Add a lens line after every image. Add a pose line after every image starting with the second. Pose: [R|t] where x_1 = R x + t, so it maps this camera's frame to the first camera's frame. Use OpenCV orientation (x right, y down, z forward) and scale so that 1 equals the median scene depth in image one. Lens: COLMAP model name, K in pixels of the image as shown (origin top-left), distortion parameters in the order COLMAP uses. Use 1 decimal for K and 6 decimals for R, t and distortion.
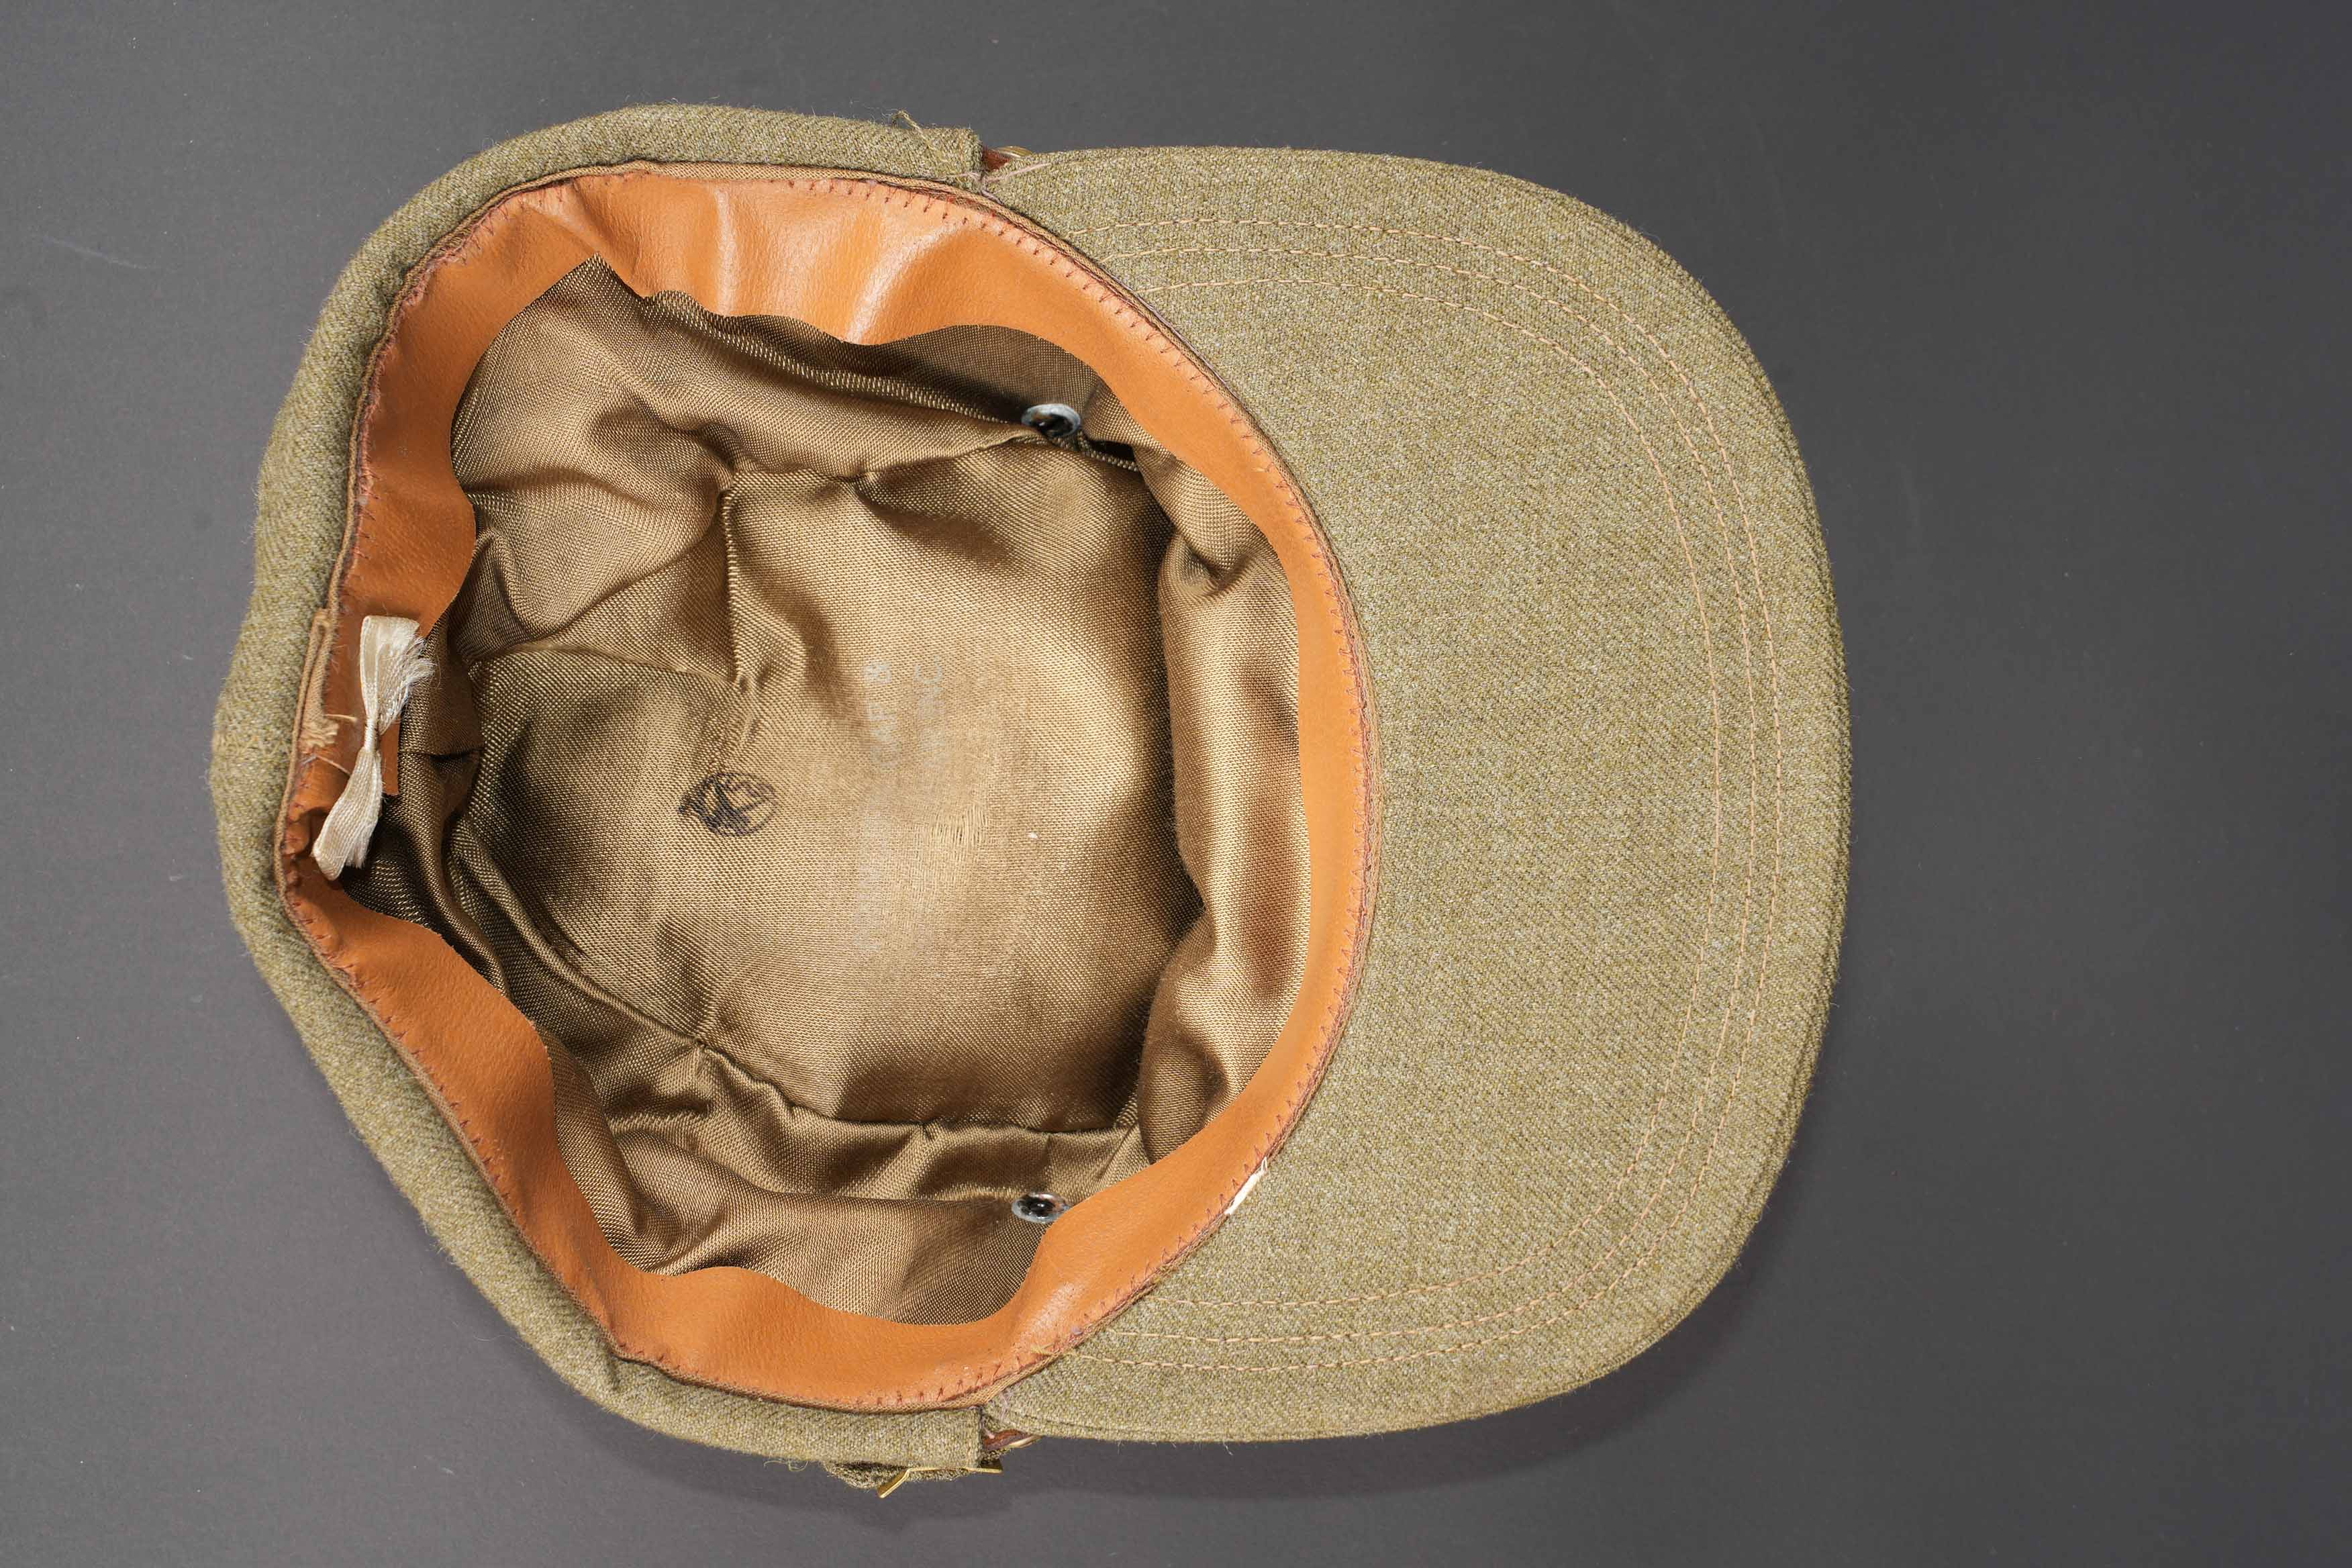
lens RADIAL K [[3502.6, 0, 1185.0], [0, 3502.6, 782.3], [0, 0, 1]] dist [0.275064, 0.000000]
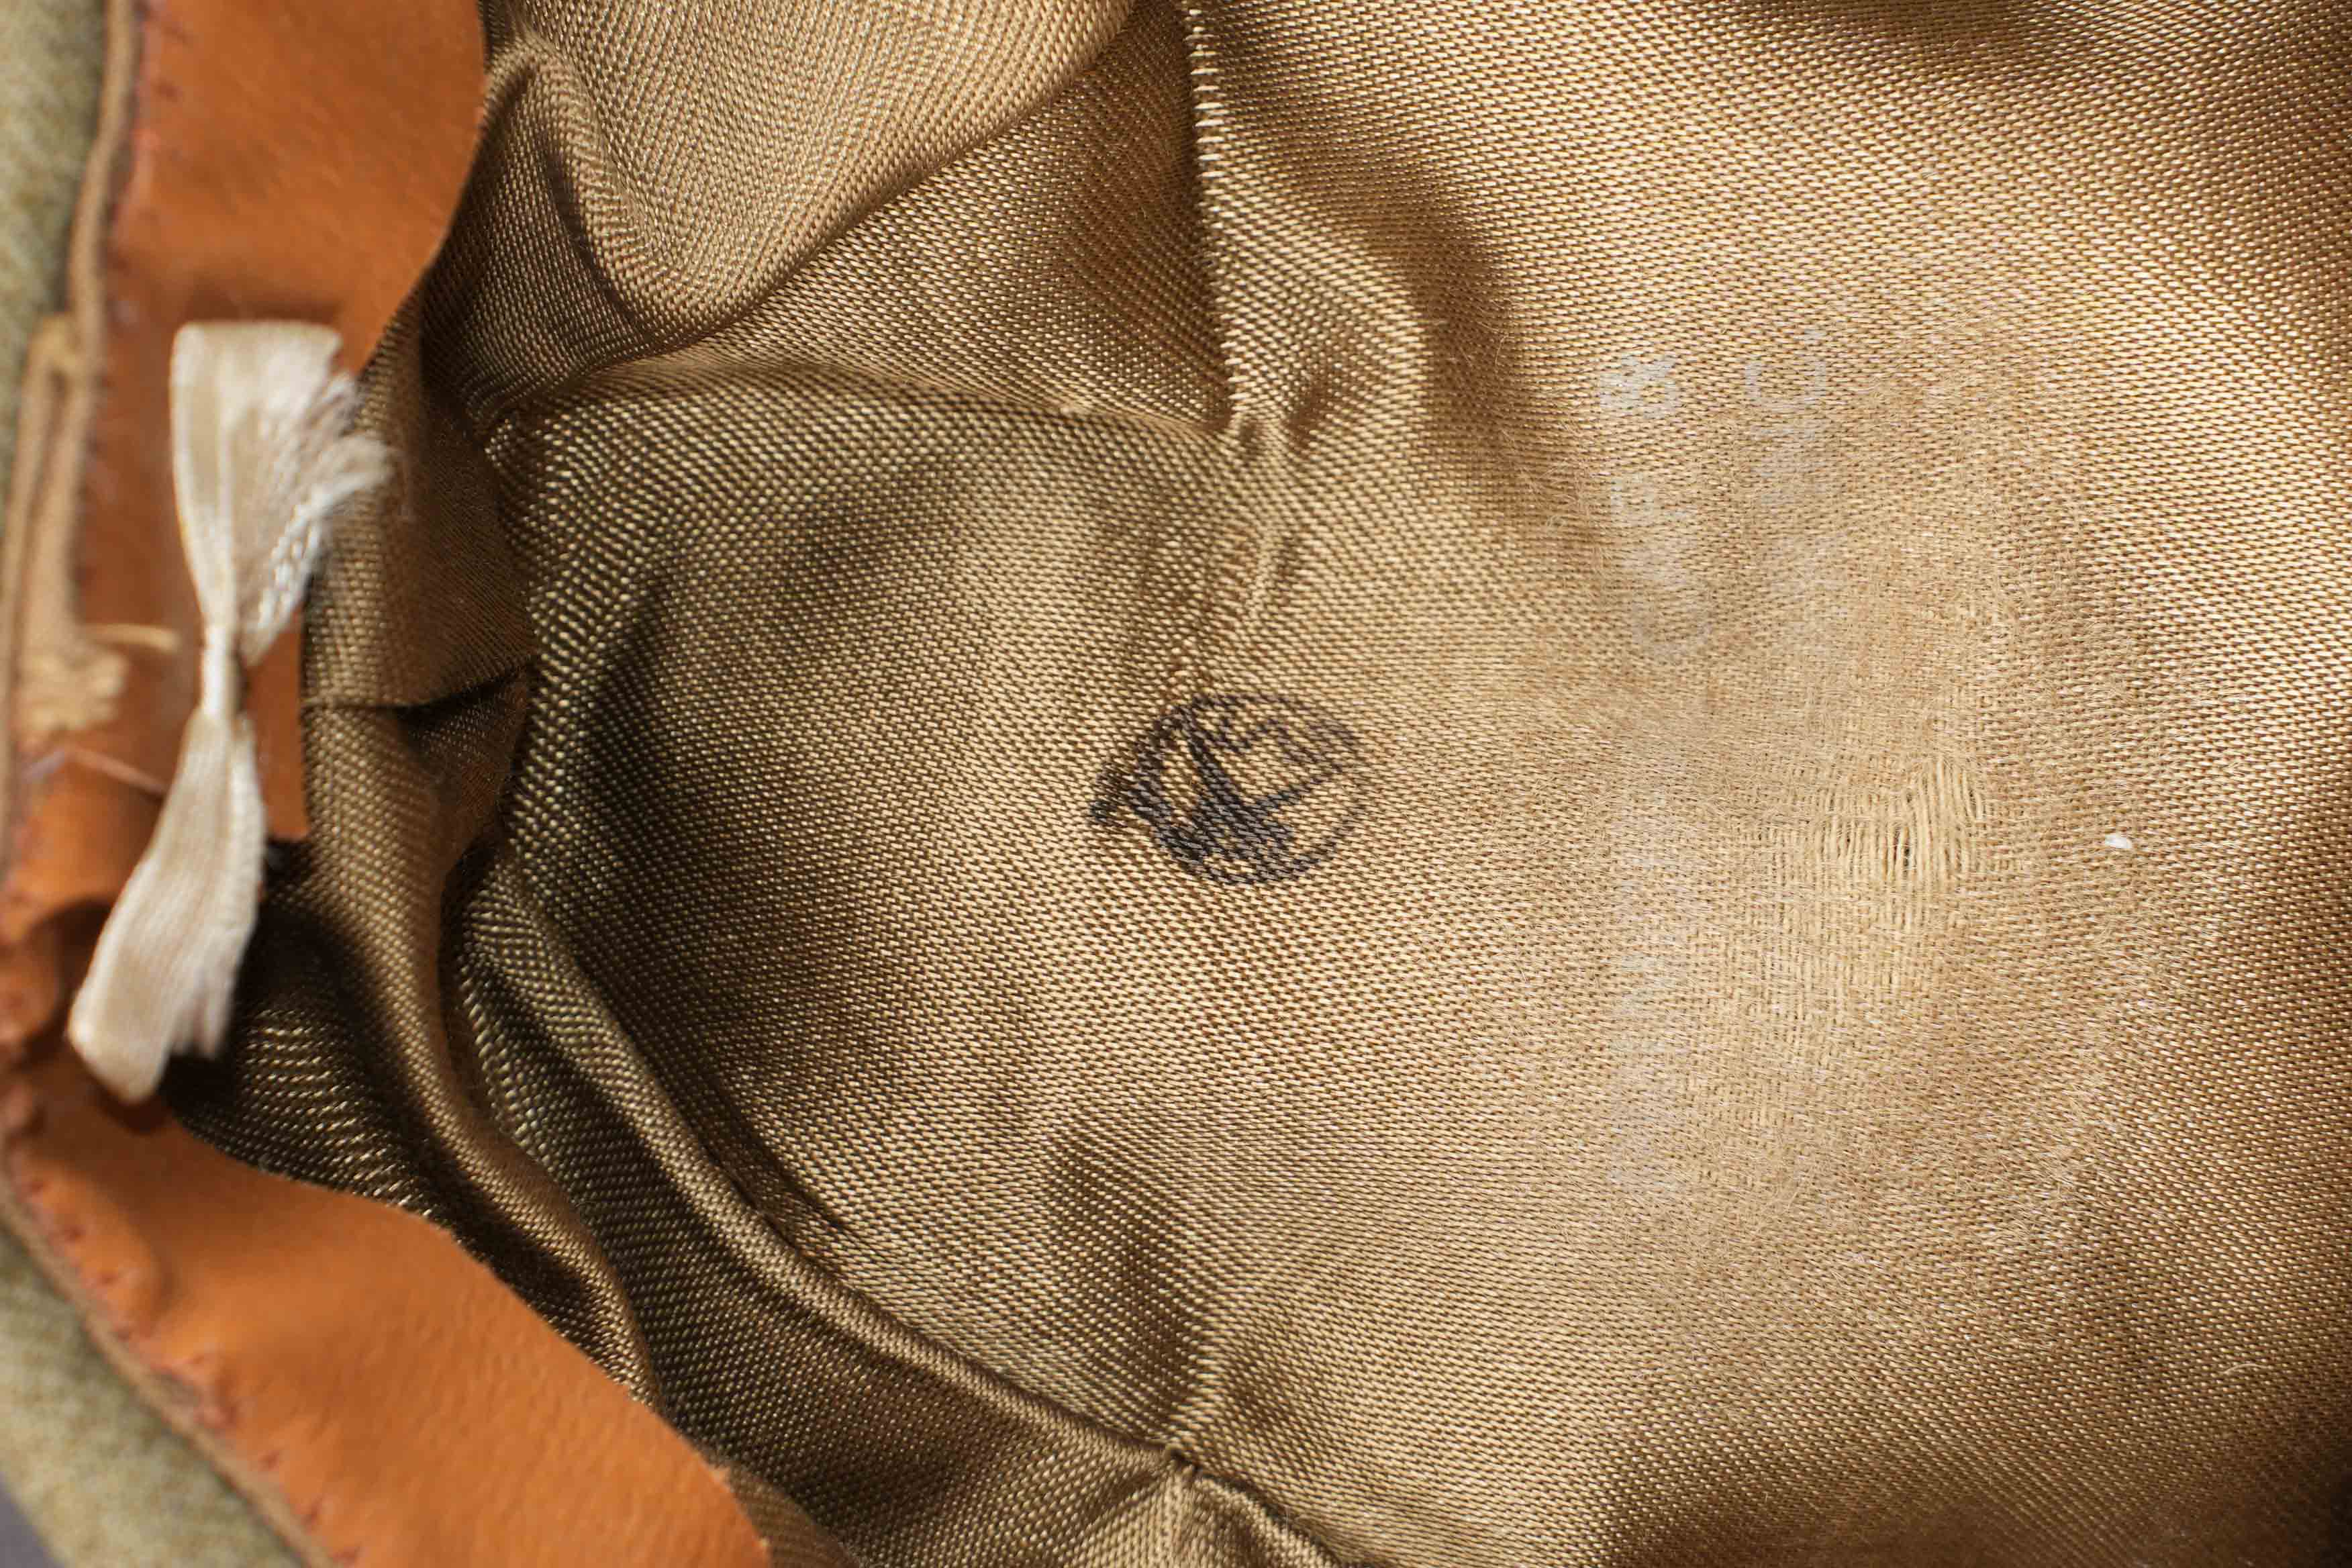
lens RADIAL K [[7557.6, 0, 1175.4], [0, 7557.6, 786.1], [0, 0, 1]] dist [0.508864, 0.000000]
pose [[0.992719, -0.045635, -0.111471, -0.051686], [0.050657, 0.997806, 0.042636, -0.026300], [0.109281, -0.047972, 0.992853, 0.256640]]
